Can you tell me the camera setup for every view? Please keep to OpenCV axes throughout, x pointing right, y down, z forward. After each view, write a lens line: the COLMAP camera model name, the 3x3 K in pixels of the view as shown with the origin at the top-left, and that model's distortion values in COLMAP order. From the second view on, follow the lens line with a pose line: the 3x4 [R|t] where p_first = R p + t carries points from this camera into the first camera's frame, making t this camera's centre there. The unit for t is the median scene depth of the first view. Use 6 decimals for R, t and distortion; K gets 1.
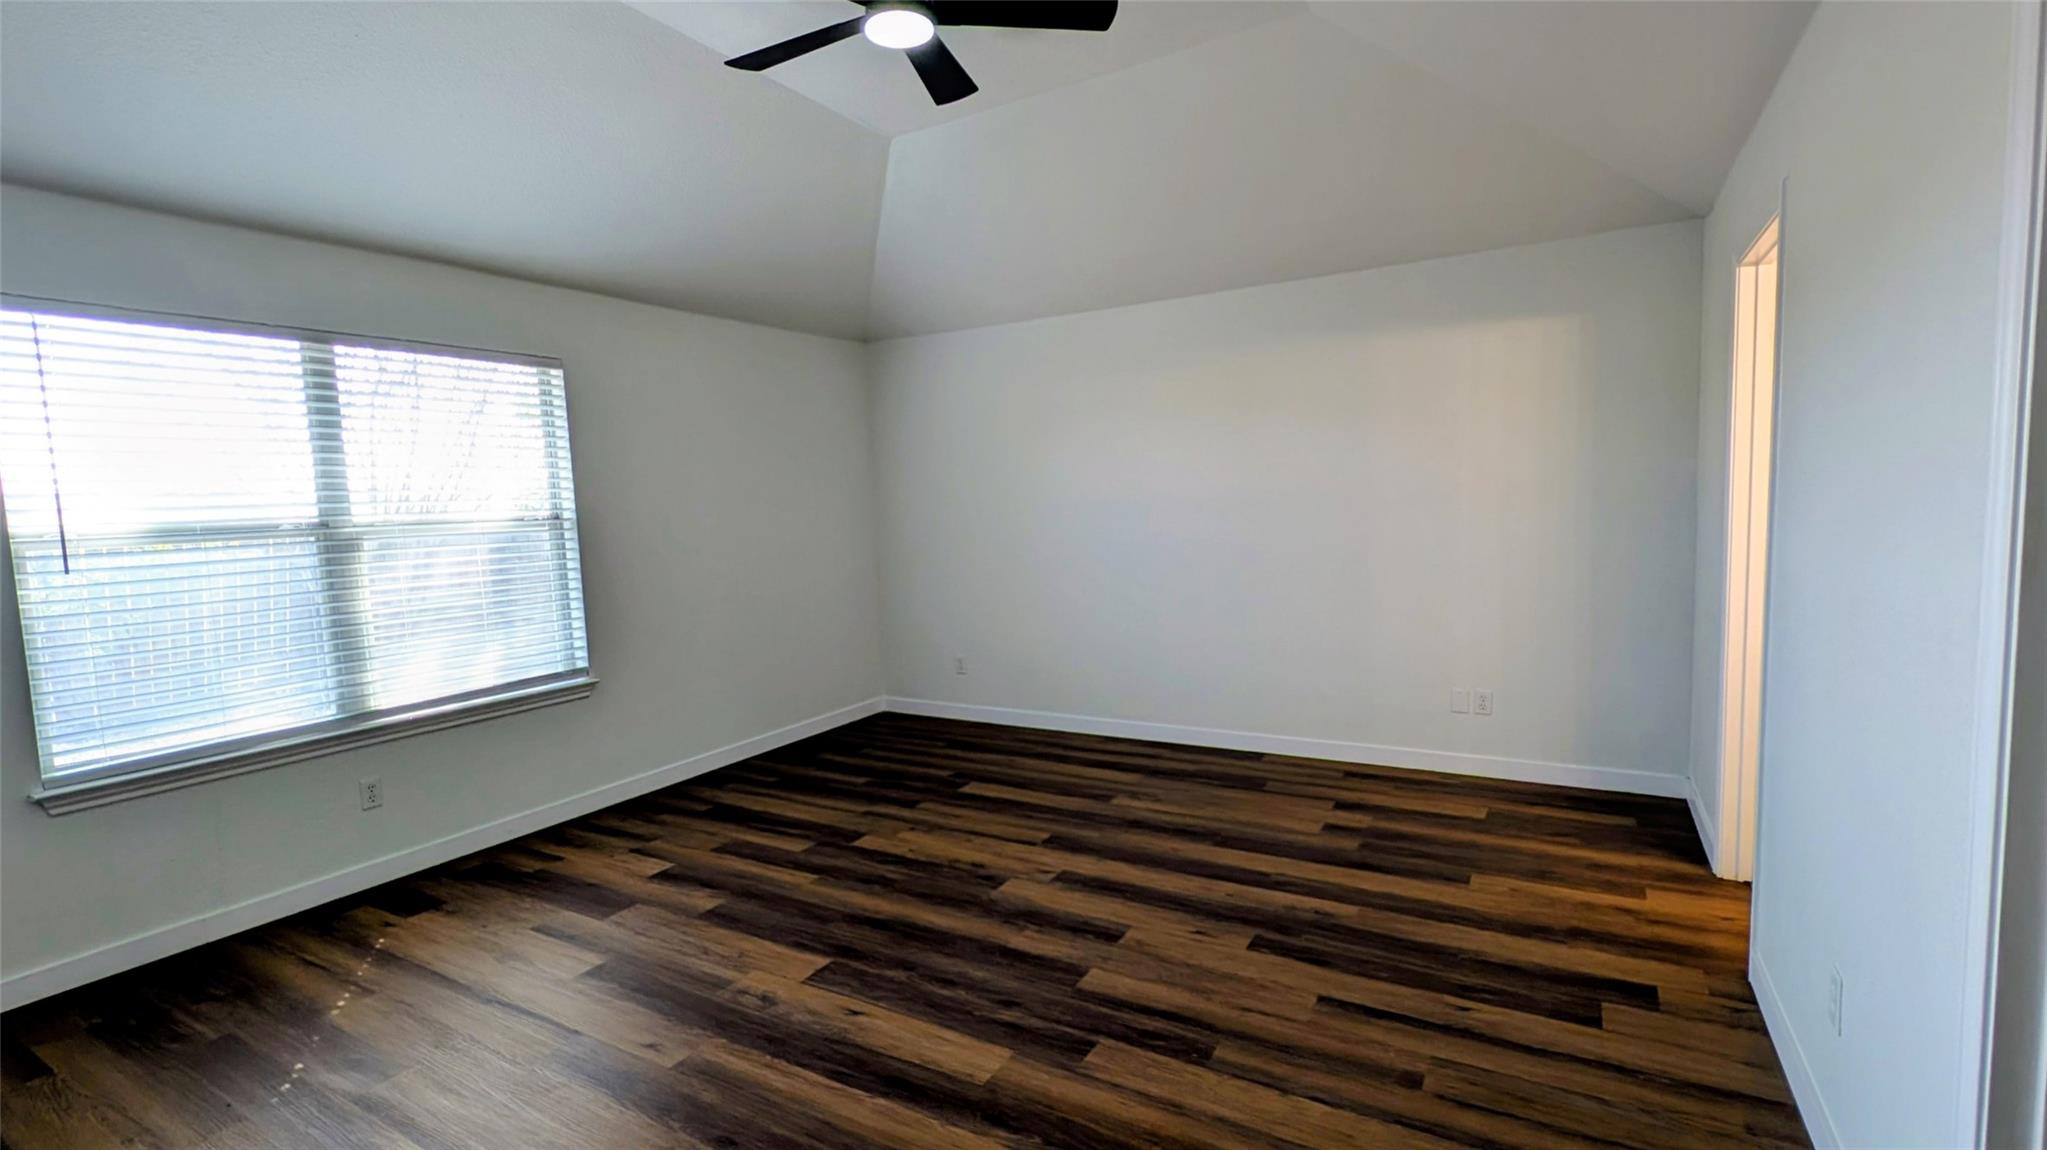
lens RADIAL K [[926.9, 0, 1026.7], [0, 926.9, 579.0], [0, 0, 1]] dist [0.003188, 0.000052]
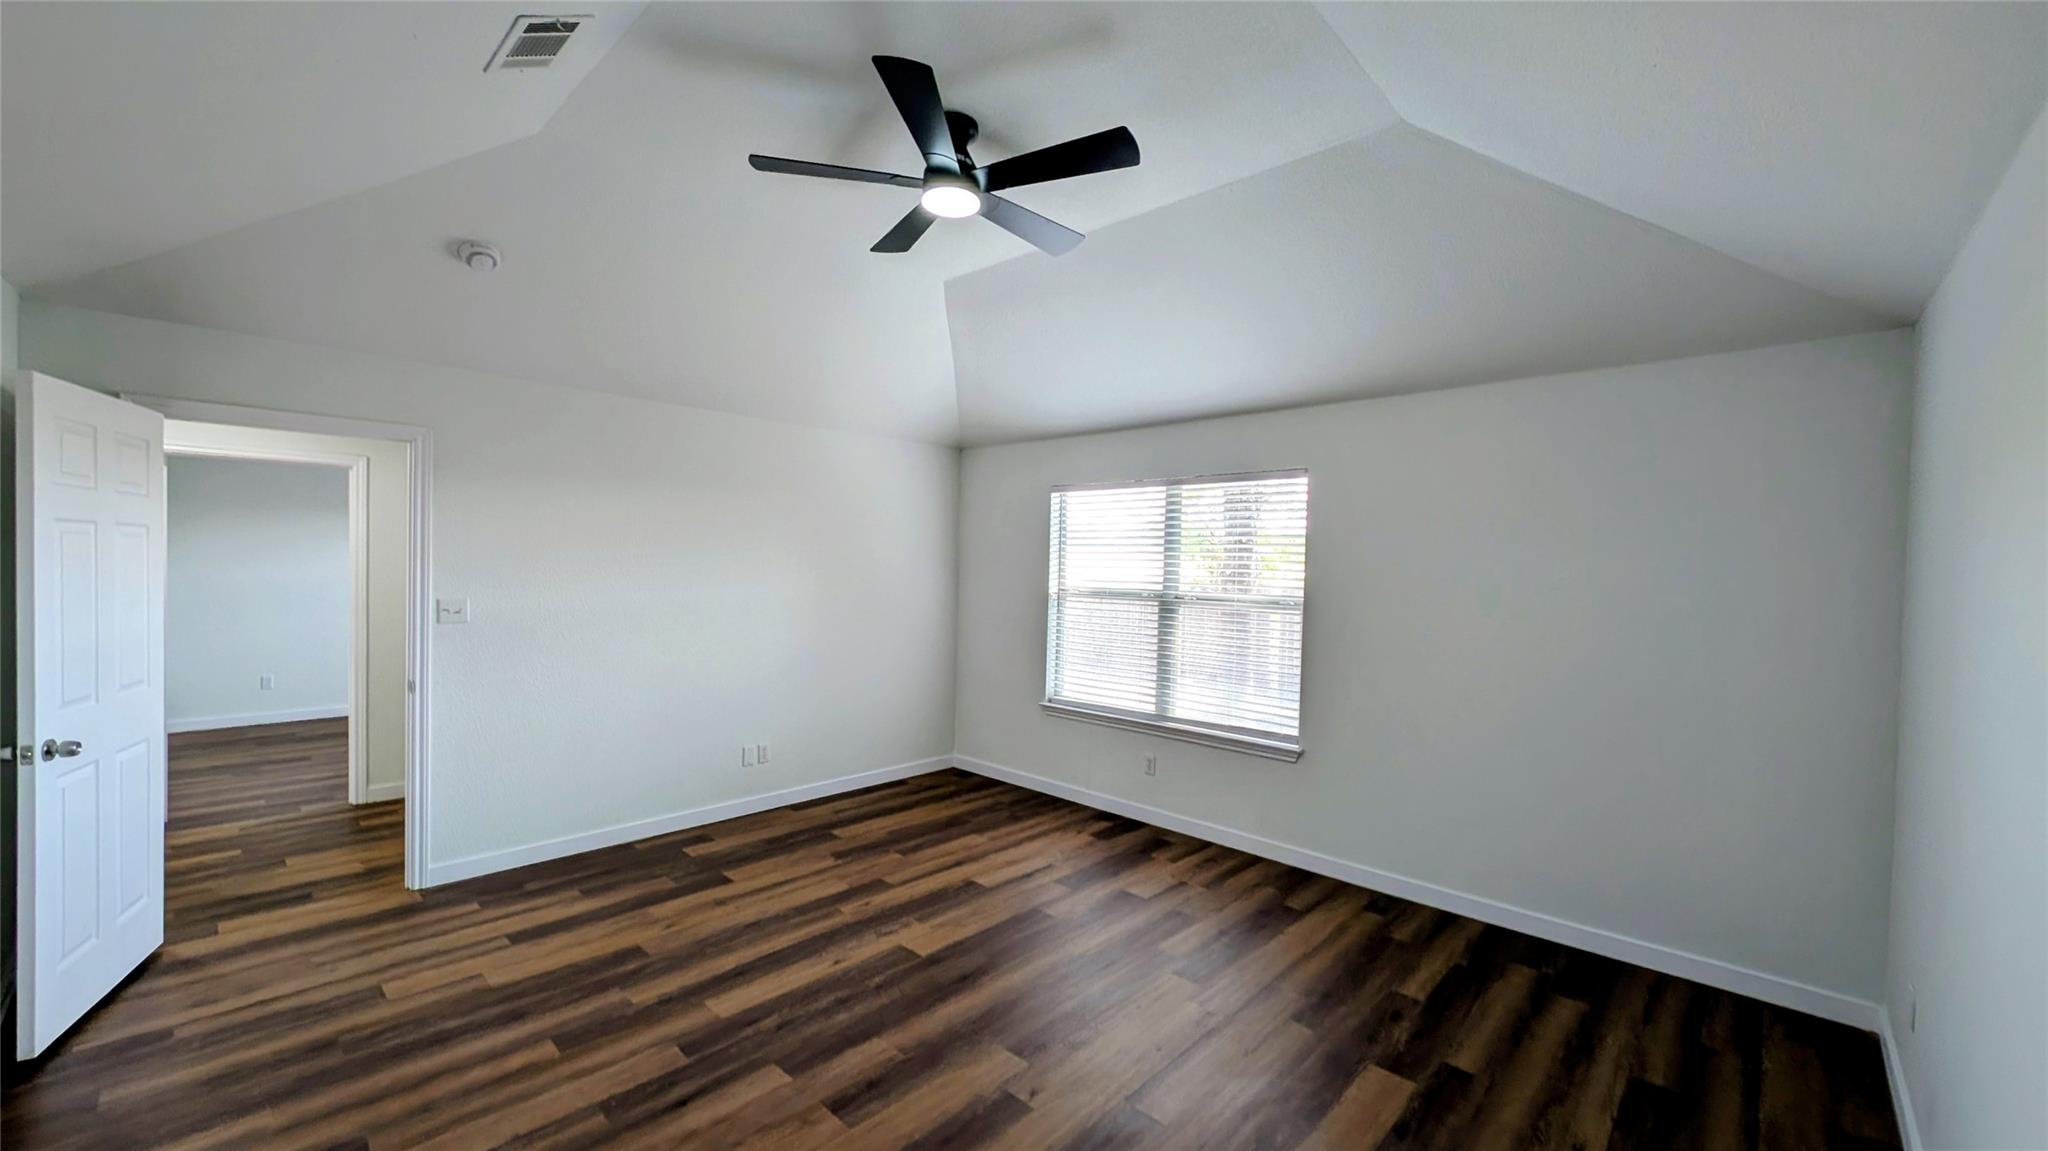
lens RADIAL K [[776.3, 0, 1028.0], [0, 776.3, 579.1], [0, 0, 1]] dist [0.007664, -0.003652]
pose [[-0.231024, 0.047961, -0.971765, 0.633059], [-0.096120, 0.992773, 0.071849, -0.163366], [0.968188, 0.110005, -0.224744, 1.073839]]
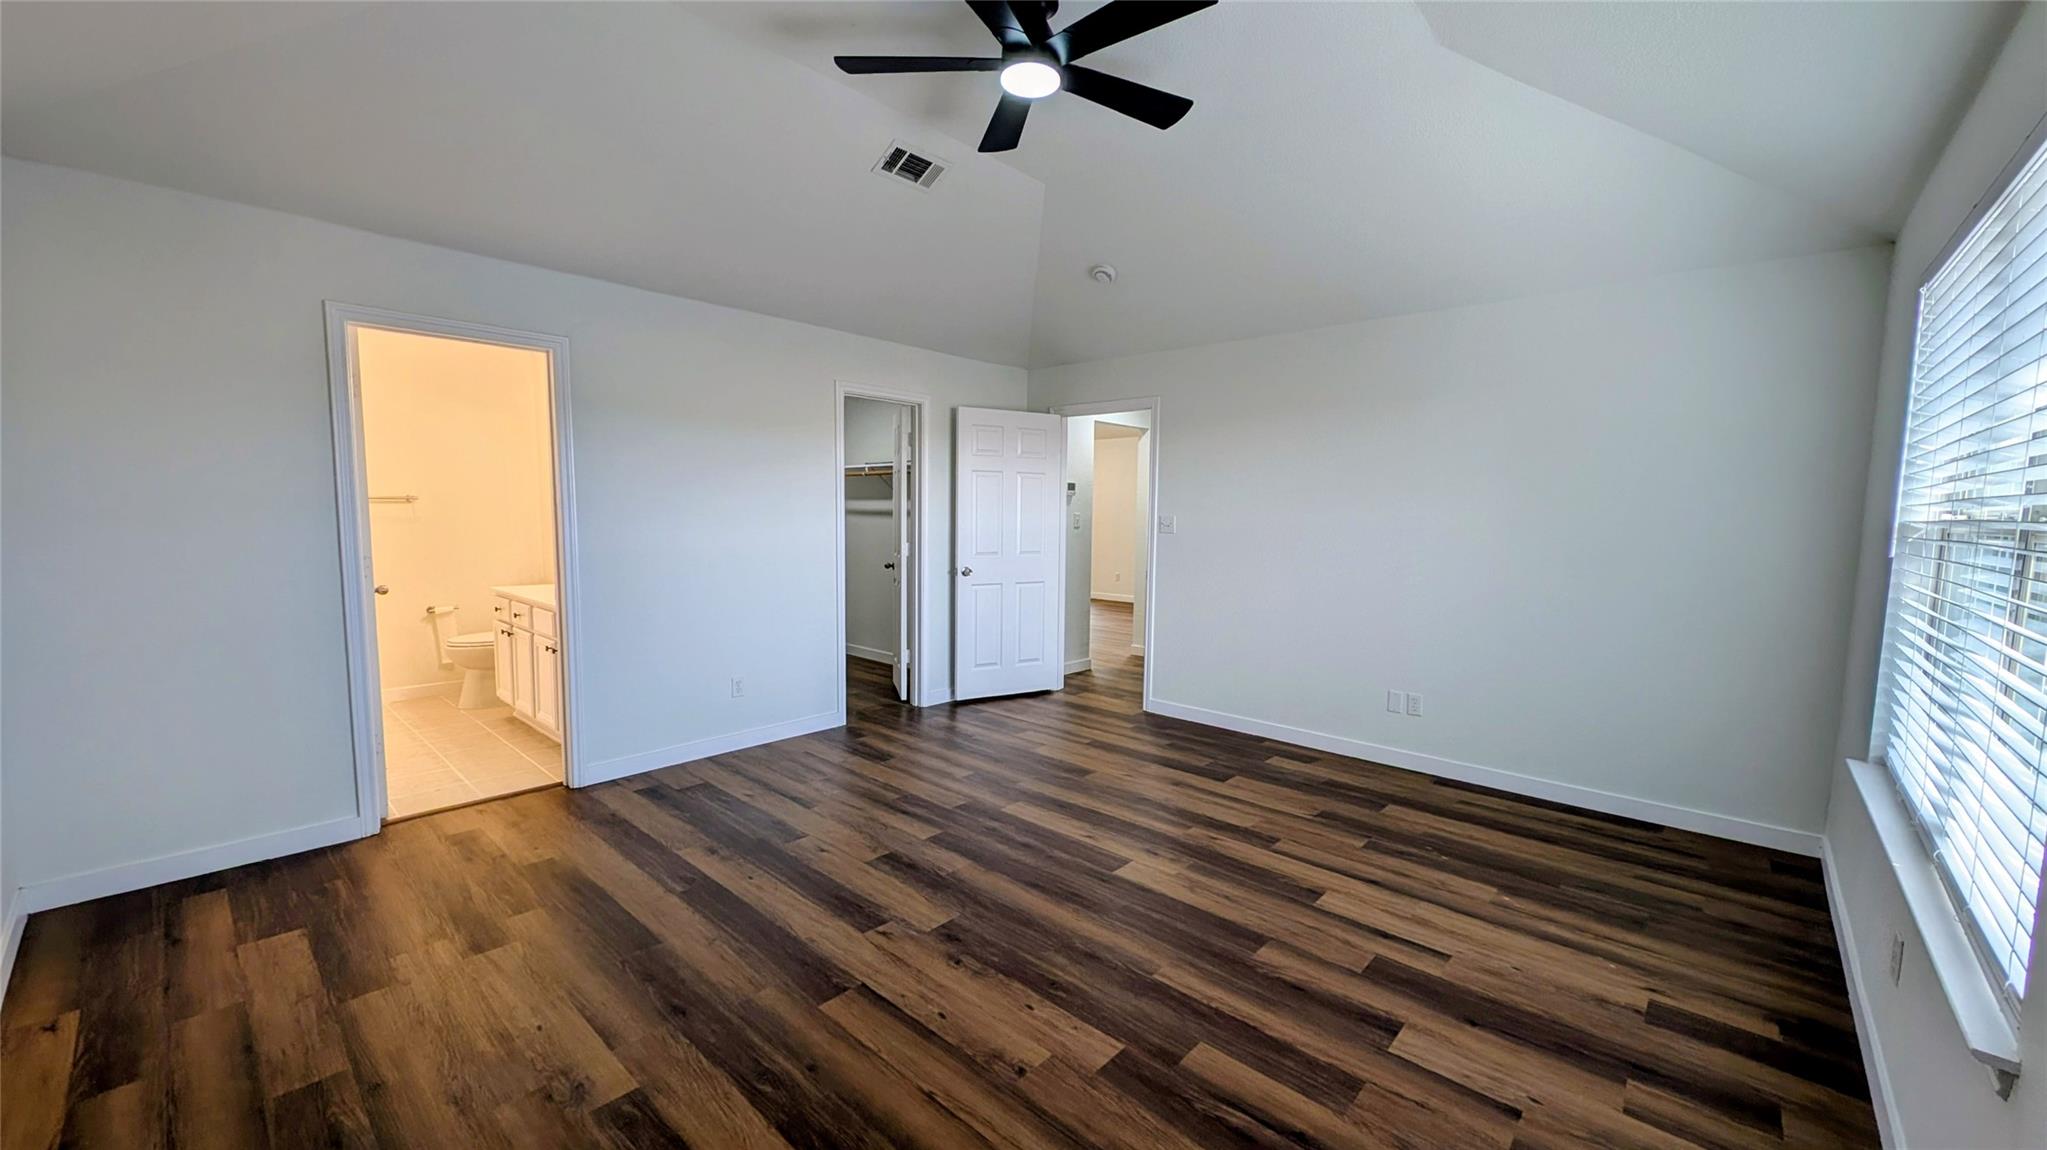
lens RADIAL K [[776.0, 0, 1027.5], [0, 776.0, 578.6], [0, 0, 1]] dist [0.007664, -0.003652]
pose [[-0.978162, 0.003770, 0.207810, -0.255266], [0.038962, 0.985437, 0.165515, -0.121812], [-0.204160, 0.169997, -0.964064, 1.580126]]
